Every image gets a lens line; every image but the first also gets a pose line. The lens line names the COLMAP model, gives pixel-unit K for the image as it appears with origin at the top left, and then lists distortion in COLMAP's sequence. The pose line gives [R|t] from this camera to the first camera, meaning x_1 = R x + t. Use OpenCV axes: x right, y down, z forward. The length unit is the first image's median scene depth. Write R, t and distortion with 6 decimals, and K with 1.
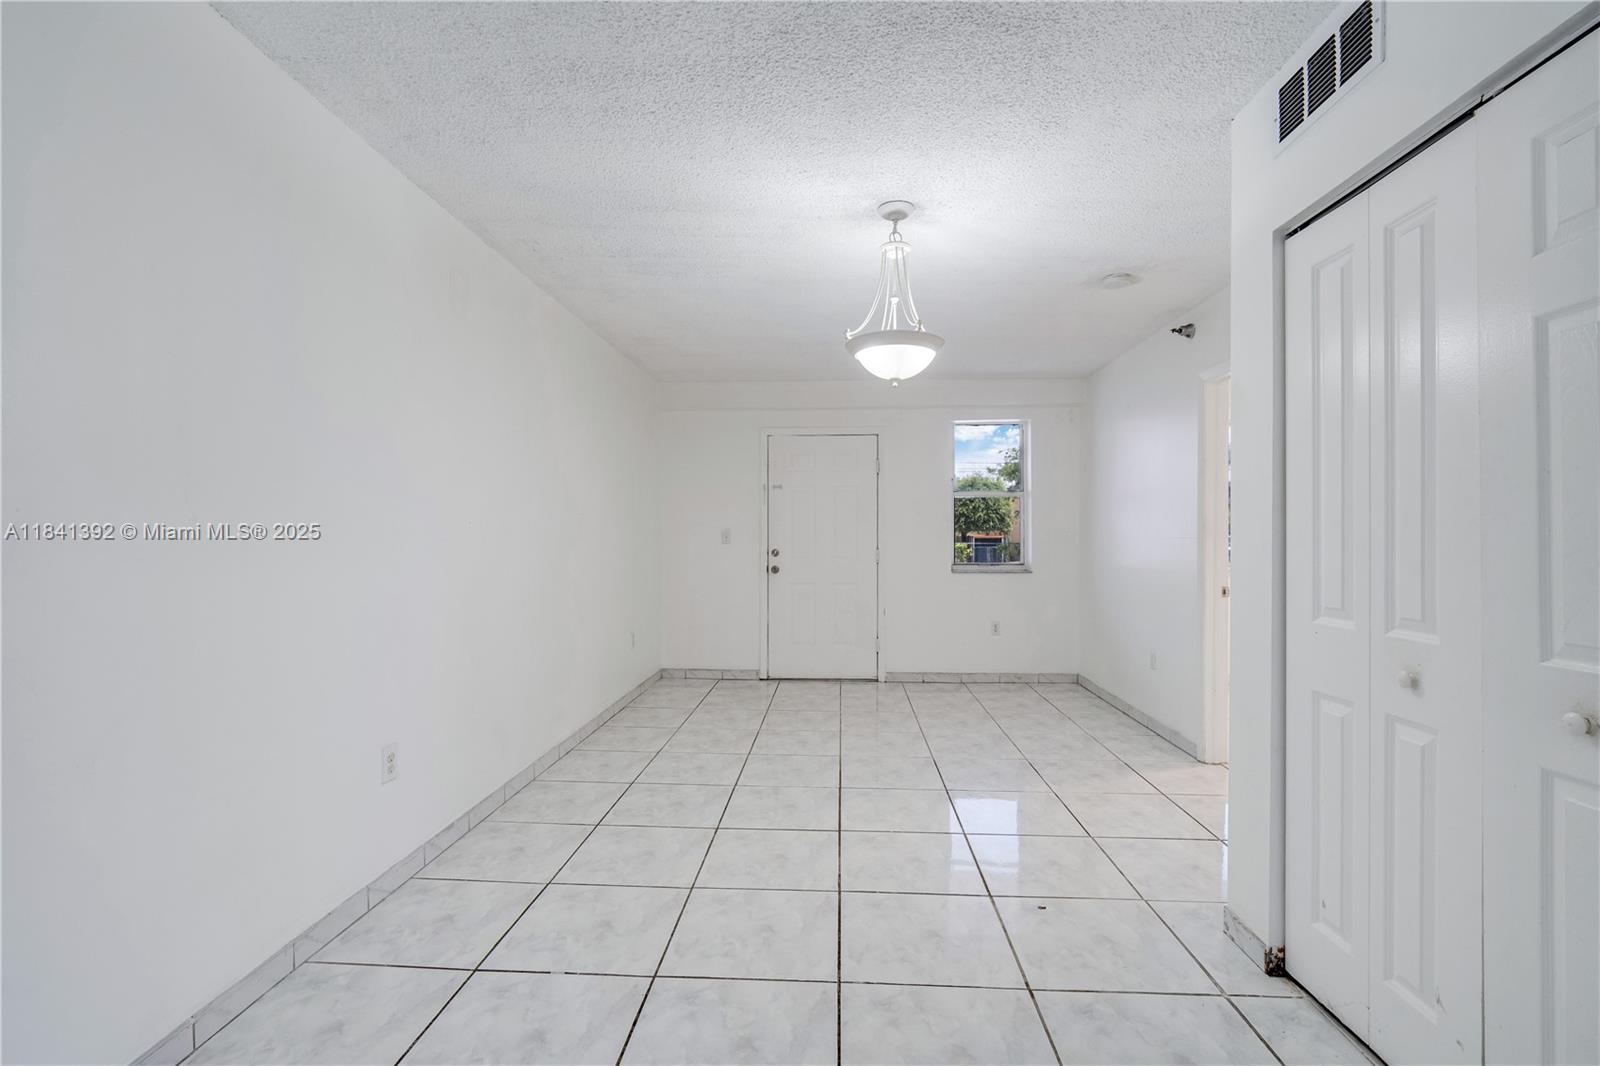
lens RADIAL K [[698.1, 0, 815.7], [0, 698.1, 540.9], [0, 0, 1]] dist [-0.012654, 0.000339]
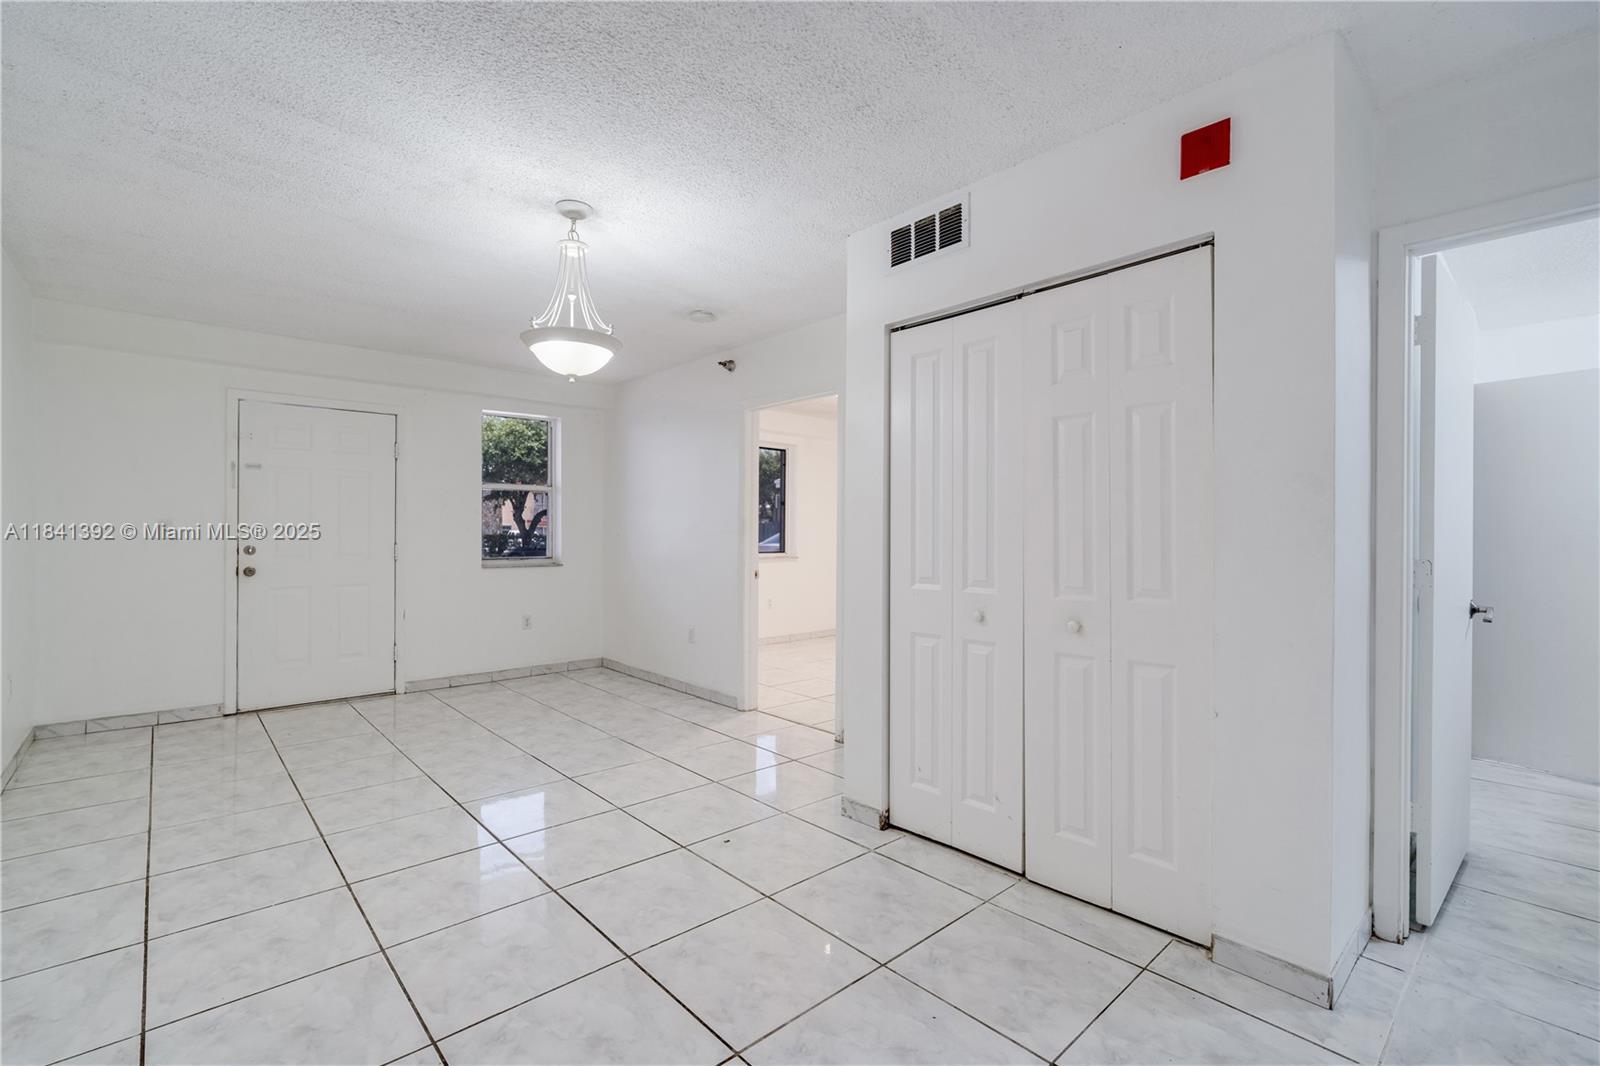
lens RADIAL K [[696.9, 0, 780.7], [0, 696.9, 533.1], [0, 0, 1]] dist [-0.010730, 0.000234]
pose [[0.716901, 0.001374, 0.697174, -0.305180], [0.000555, 0.999997, -0.002542, 0.000244], [-0.697175, 0.002209, 0.716898, 0.051740]]
